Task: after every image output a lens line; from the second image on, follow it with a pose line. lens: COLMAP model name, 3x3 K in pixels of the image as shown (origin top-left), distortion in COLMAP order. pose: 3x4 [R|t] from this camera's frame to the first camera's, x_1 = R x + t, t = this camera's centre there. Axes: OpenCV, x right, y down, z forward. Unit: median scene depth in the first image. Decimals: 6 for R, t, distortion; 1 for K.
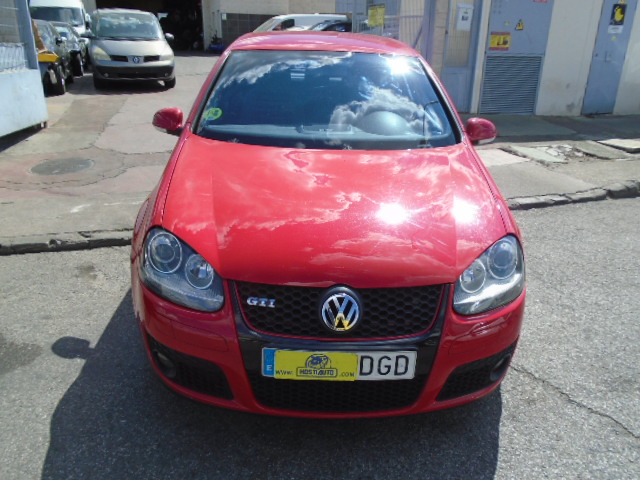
lens RADIAL K [[497.7, 0, 320.5], [0, 497.7, 245.1], [0, 0, 1]] dist [-0.012121, 0.015542]
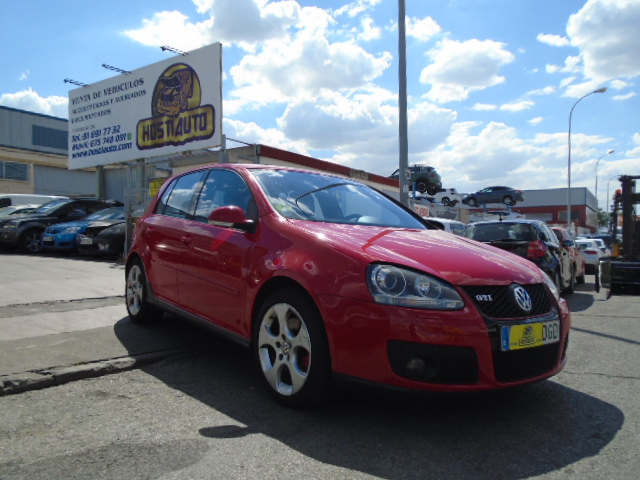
lens RADIAL K [[497.7, 0, 321.1], [0, 497.7, 244.5], [0, 0, 1]] dist [-0.012121, 0.015542]
pose [[0.813381, -0.011702, 0.581613, -1.289601], [0.222273, 0.930190, -0.292131, 0.279460], [-0.537592, 0.366891, 0.759201, 0.136893]]
